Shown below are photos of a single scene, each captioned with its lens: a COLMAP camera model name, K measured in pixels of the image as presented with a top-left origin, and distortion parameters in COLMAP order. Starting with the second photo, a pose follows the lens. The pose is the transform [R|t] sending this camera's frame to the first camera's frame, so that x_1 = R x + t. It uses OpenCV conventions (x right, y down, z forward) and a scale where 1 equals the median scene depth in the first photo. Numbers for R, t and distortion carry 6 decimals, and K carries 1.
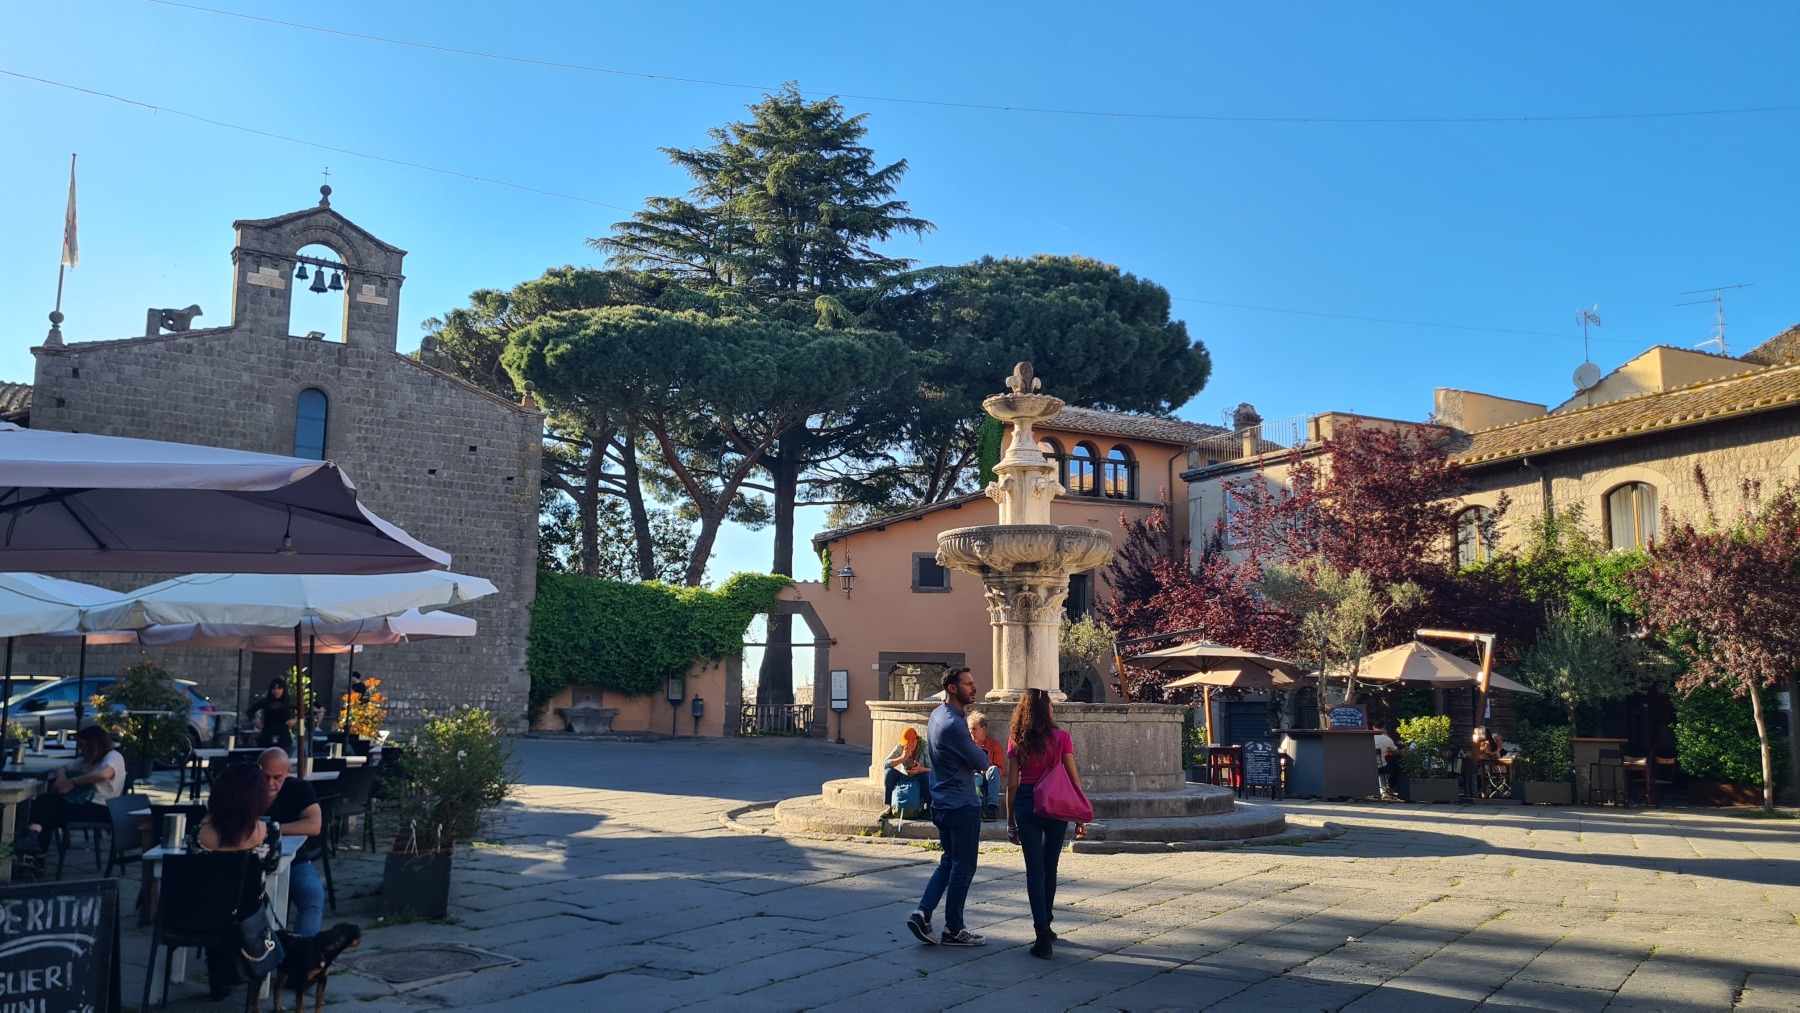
lens RADIAL K [[1382.6, 0, 905.2], [0, 1382.6, 505.4], [0, 0, 1]] dist [0.031596, -0.001539]
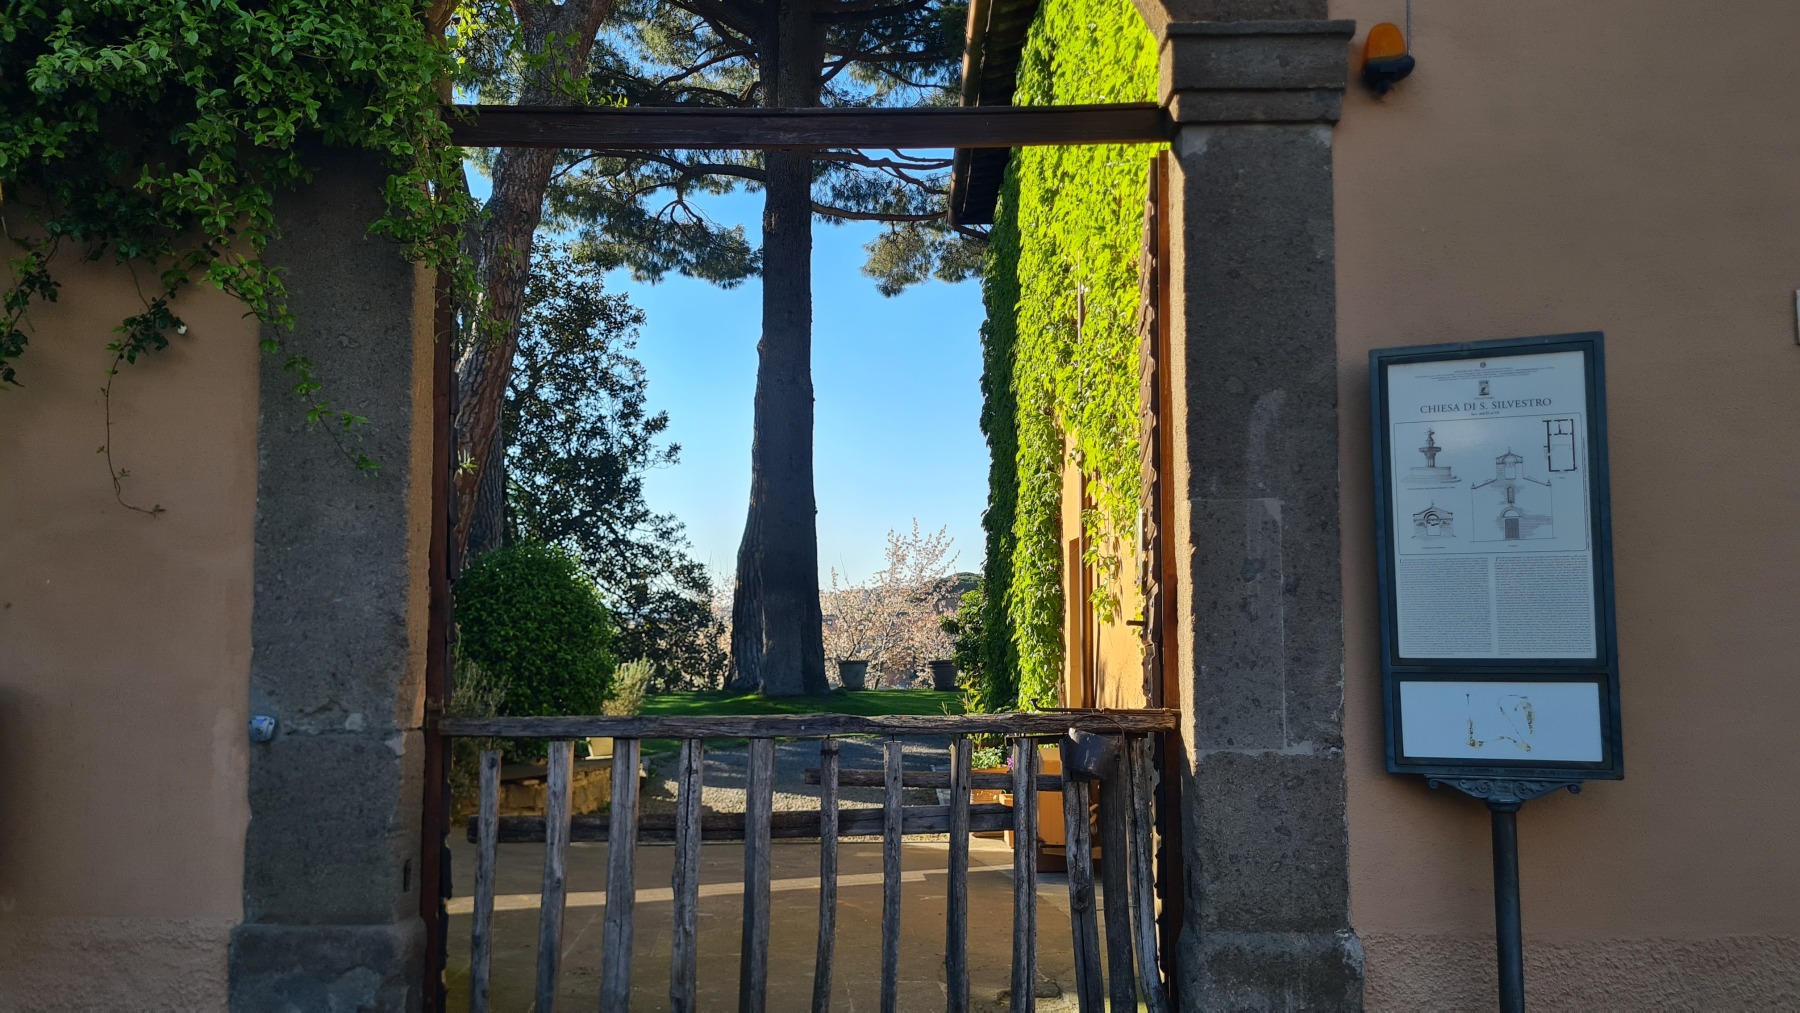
lens RADIAL K [[1382.6, 0, 900.4], [0, 1382.6, 505.9], [0, 0, 1]] dist [0.031596, -0.001539]
pose [[0.999936, -0.011333, -0.000020, -0.049413], [0.011309, 0.997705, 0.066767, 0.071219], [-0.000736, -0.066763, 0.997769, 0.525264]]
